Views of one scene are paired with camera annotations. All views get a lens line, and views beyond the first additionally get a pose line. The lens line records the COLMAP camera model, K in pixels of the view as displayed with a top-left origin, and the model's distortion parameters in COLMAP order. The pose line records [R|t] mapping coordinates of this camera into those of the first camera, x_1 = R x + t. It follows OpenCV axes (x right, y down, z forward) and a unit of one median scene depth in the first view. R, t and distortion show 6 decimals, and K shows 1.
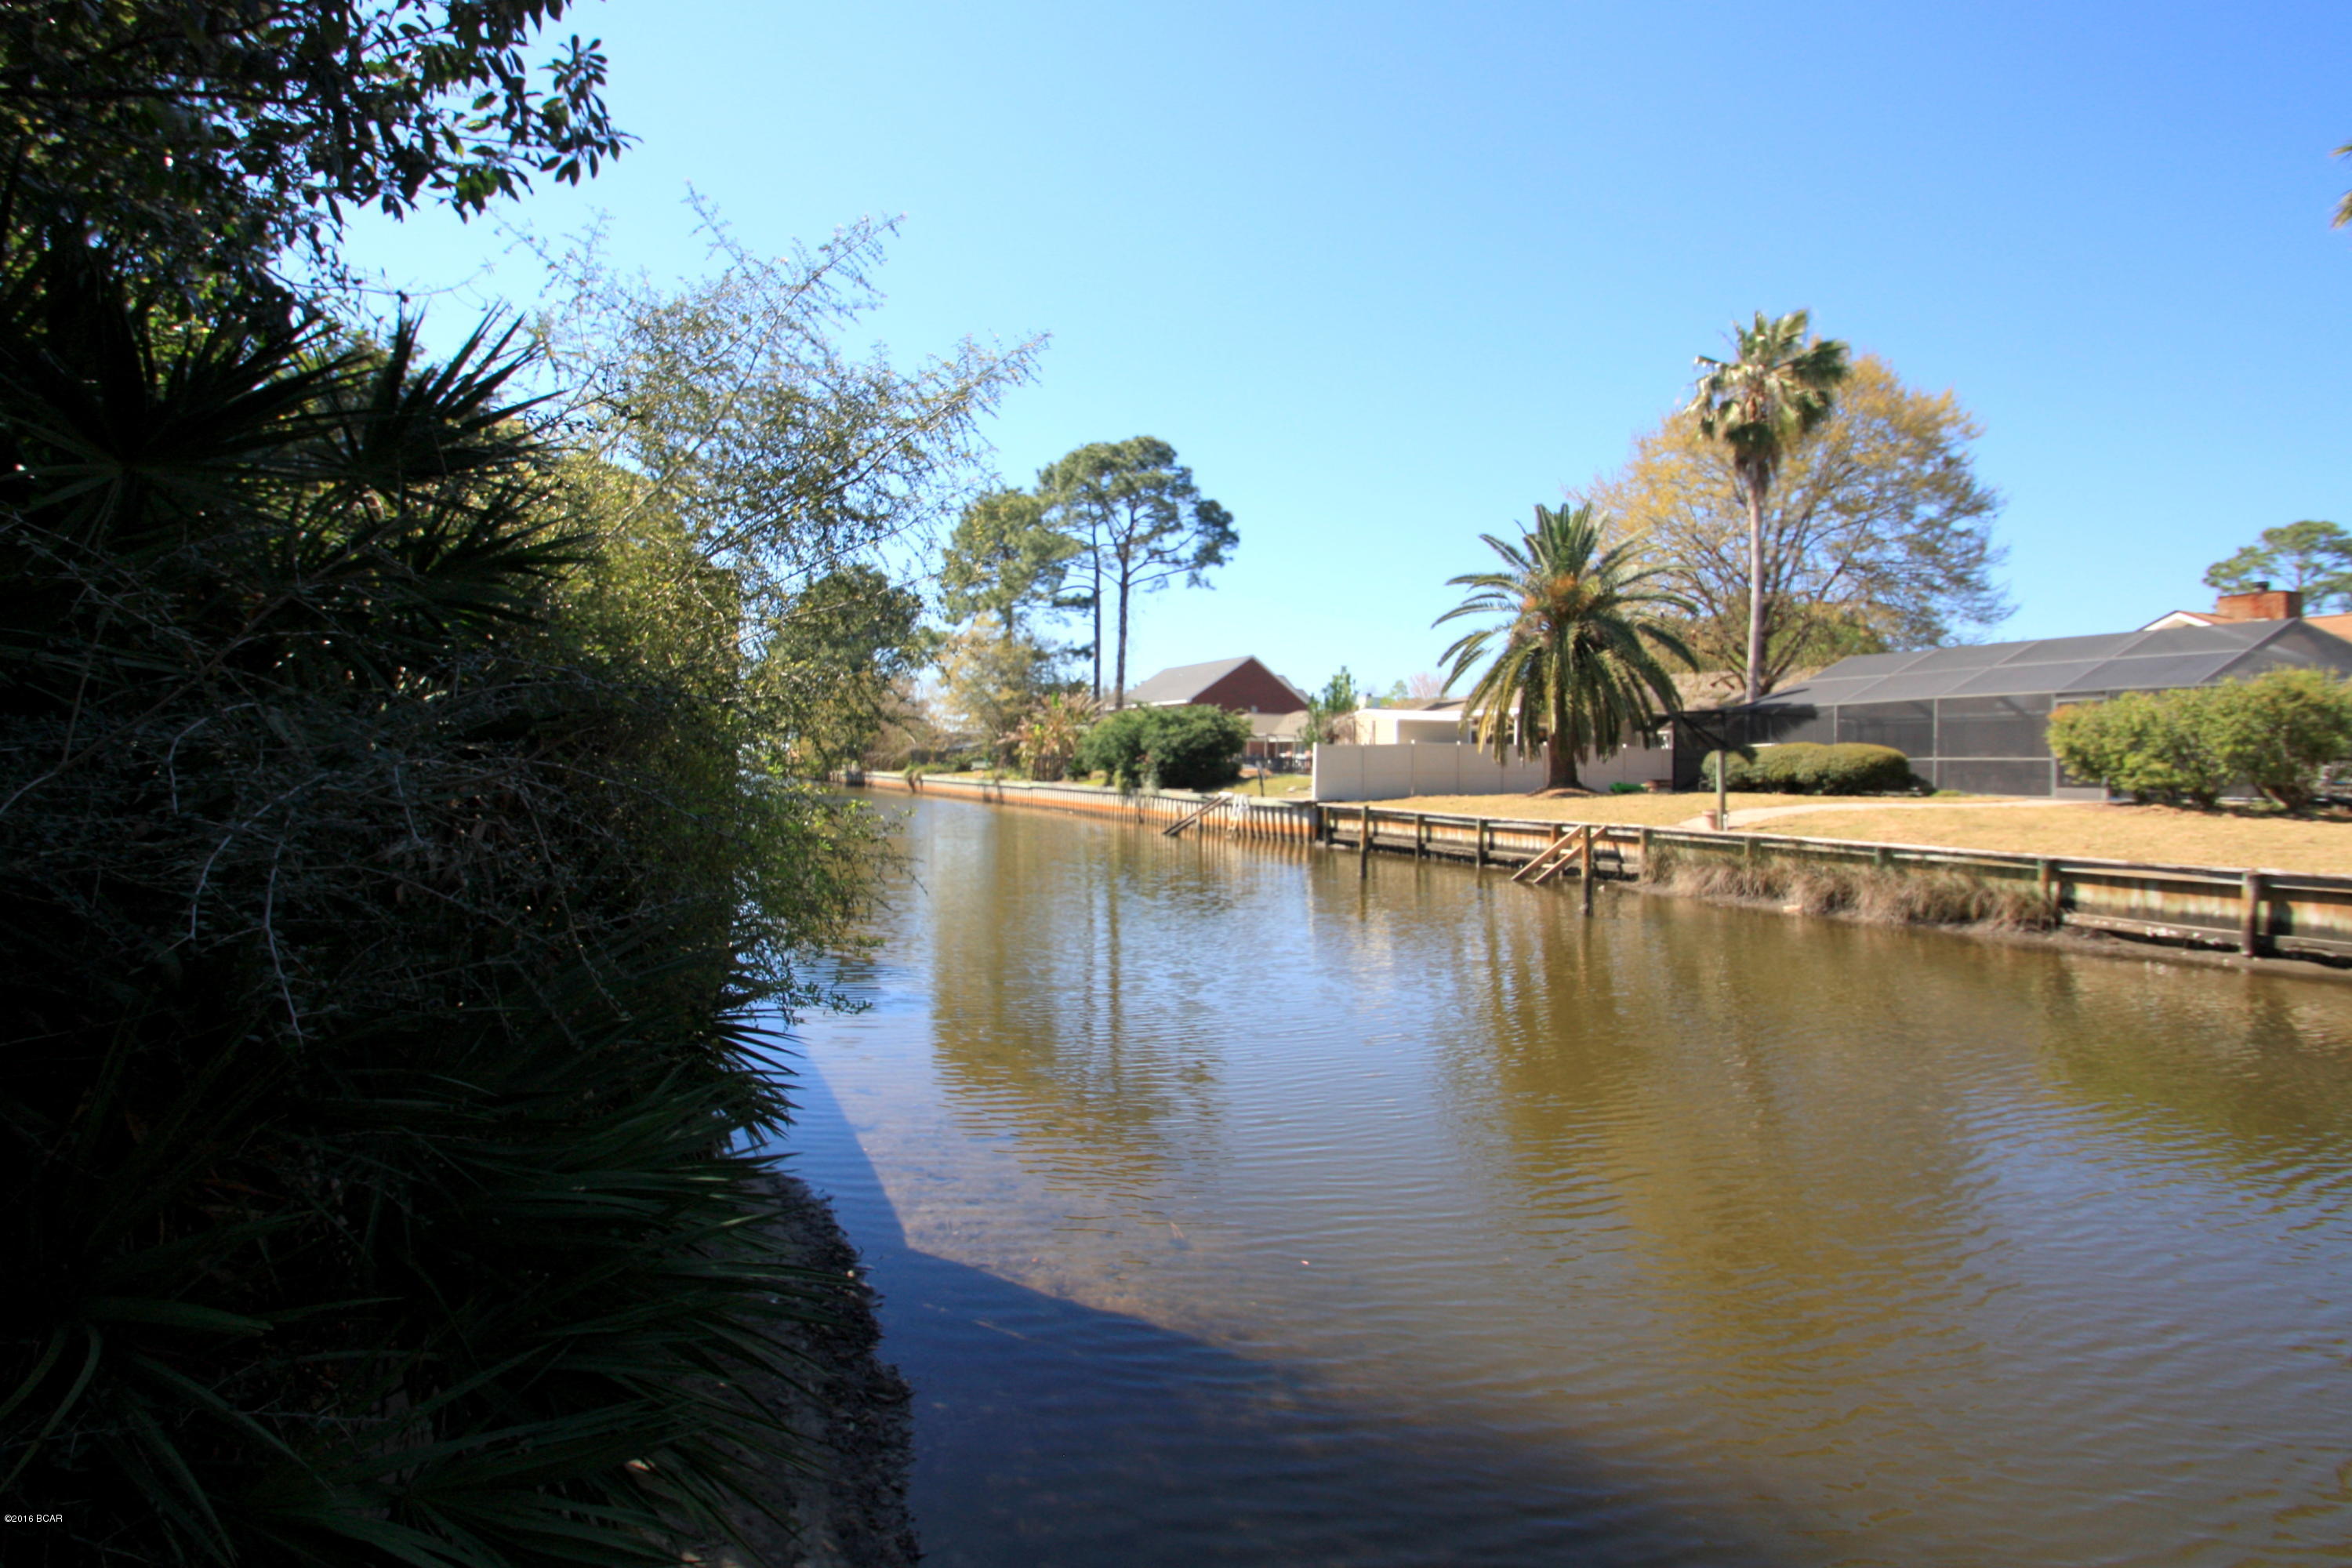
lens RADIAL K [[1128.8, 0, 1176.0], [0, 1128.8, 784.0], [0, 0, 1]] dist [0.001660, -0.013405]
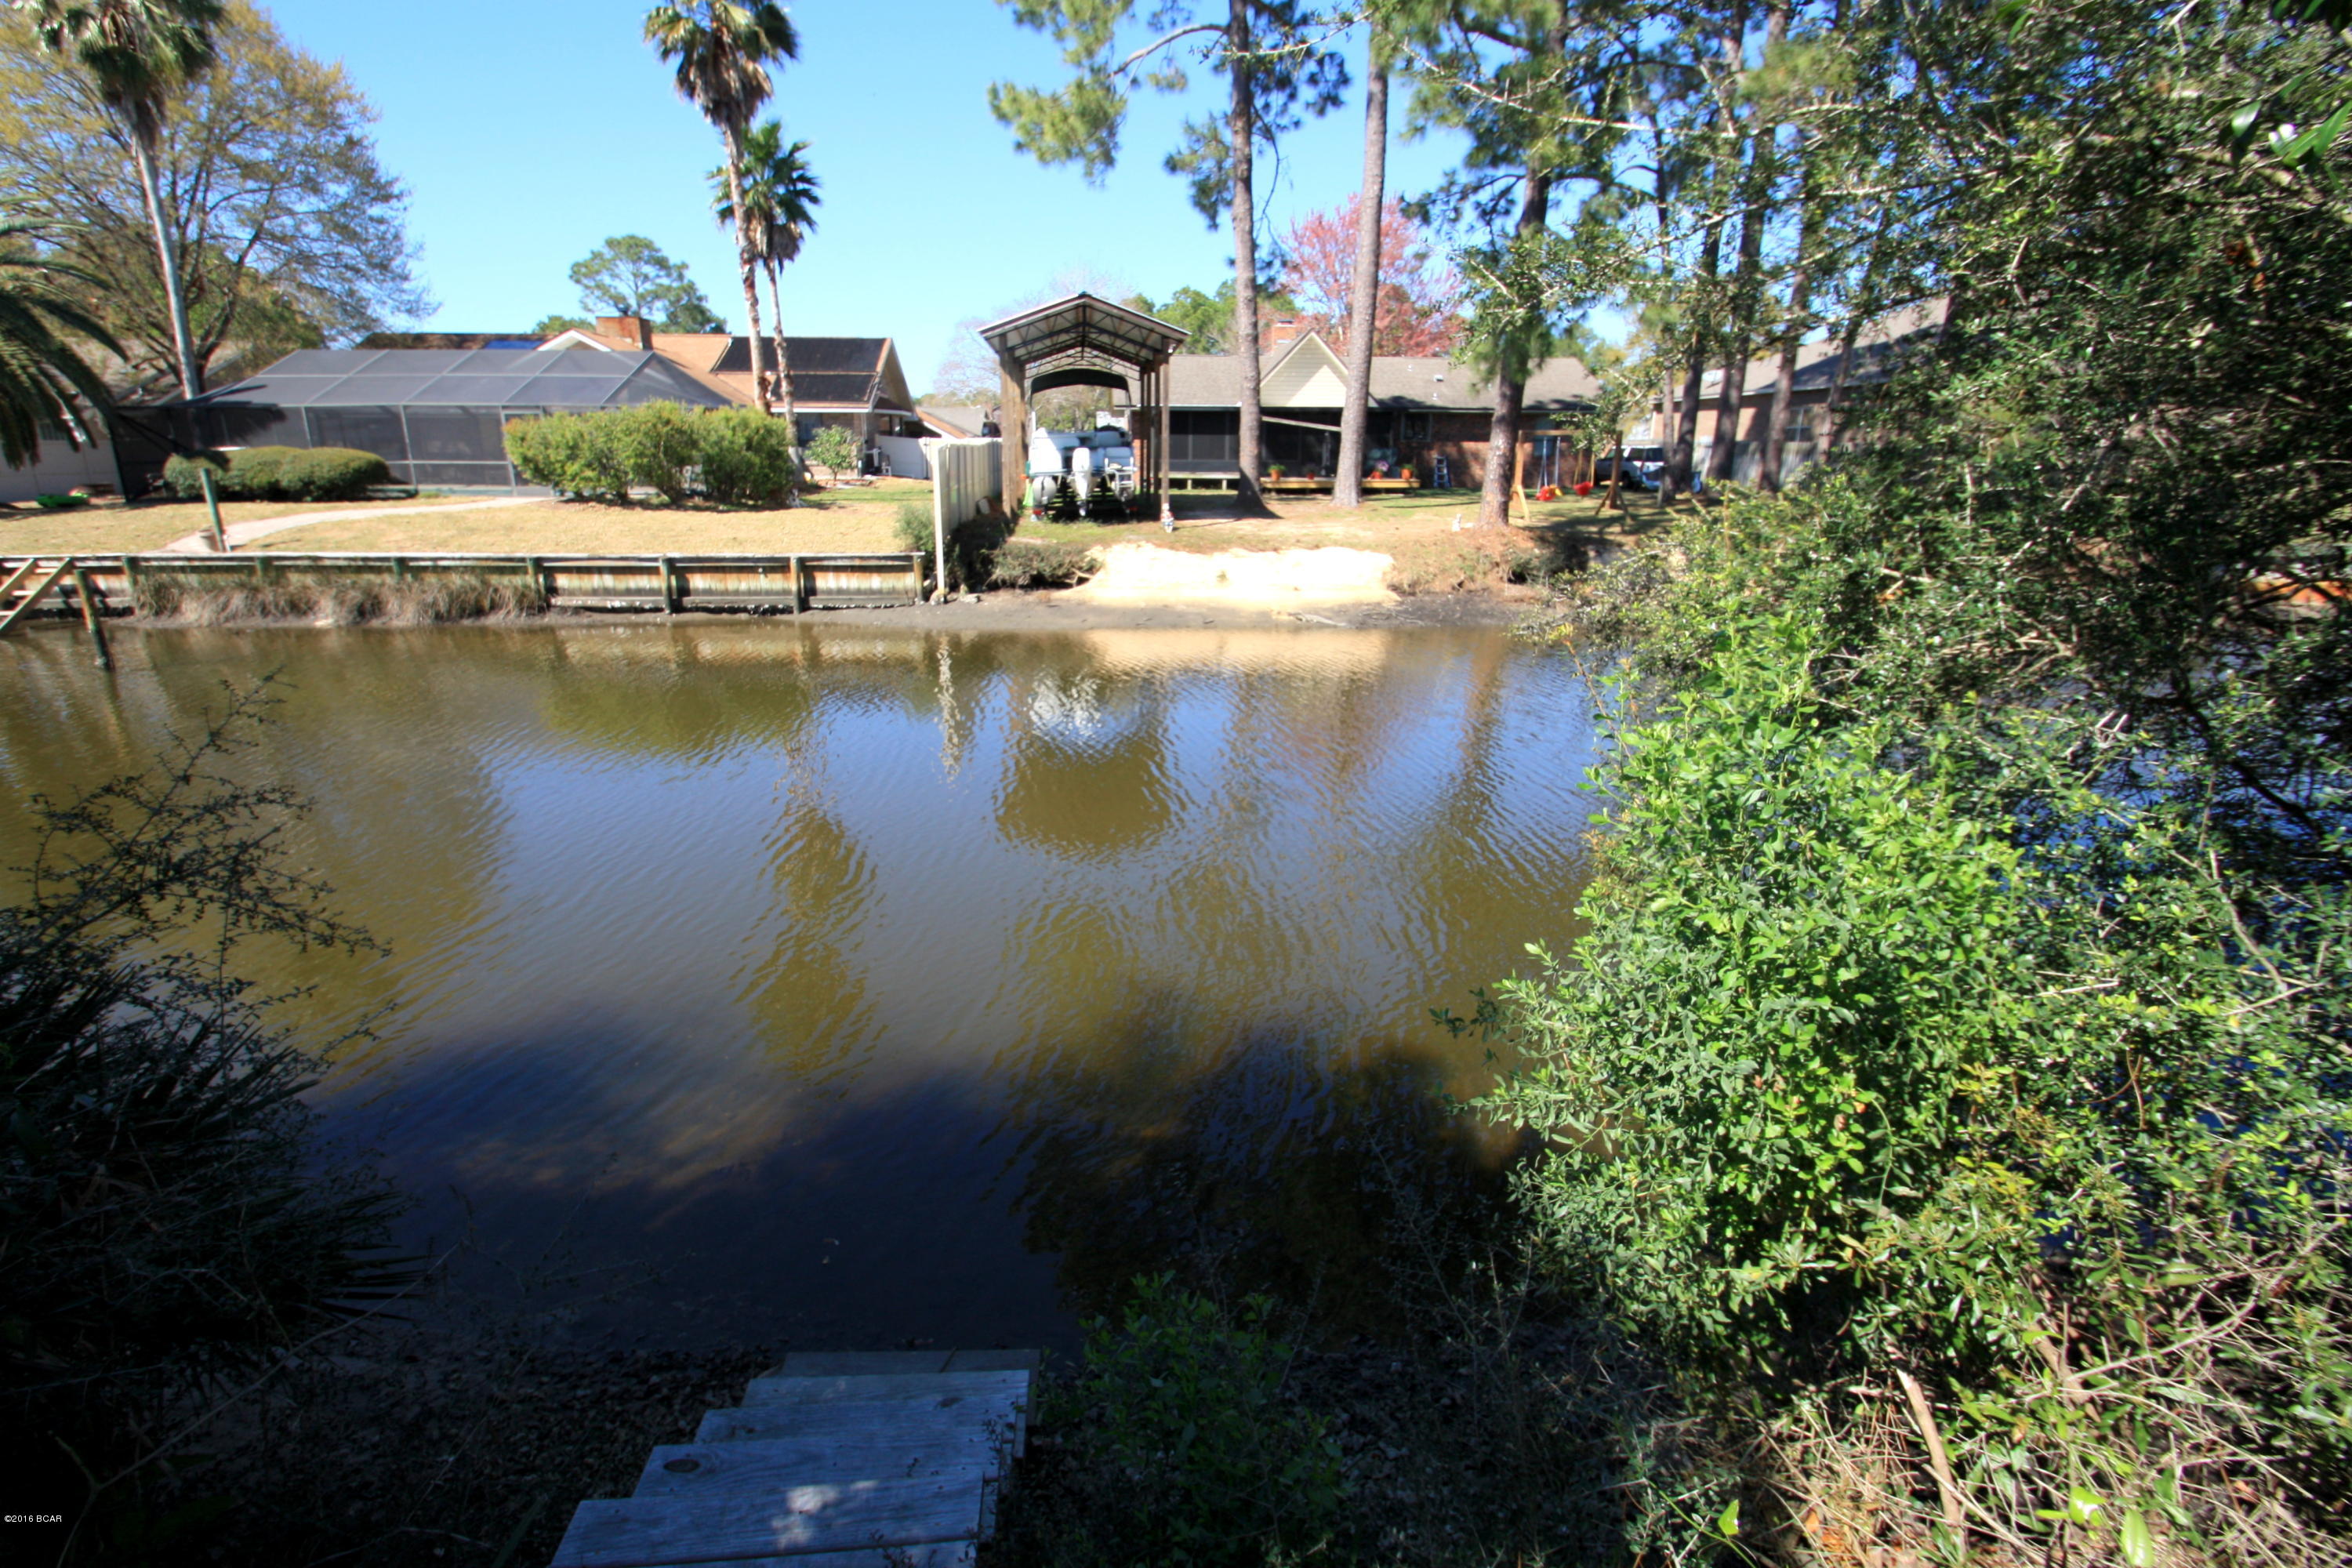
lens RADIAL K [[1128.8, 0, 1176.0], [0, 1128.8, 784.0], [0, 0, 1]] dist [0.001660, -0.013405]
pose [[0.347062, -0.287949, 0.892543, -0.159699], [-0.002015, 0.951467, 0.307743, -0.070803], [-0.937840, -0.108604, 0.329638, -0.114711]]
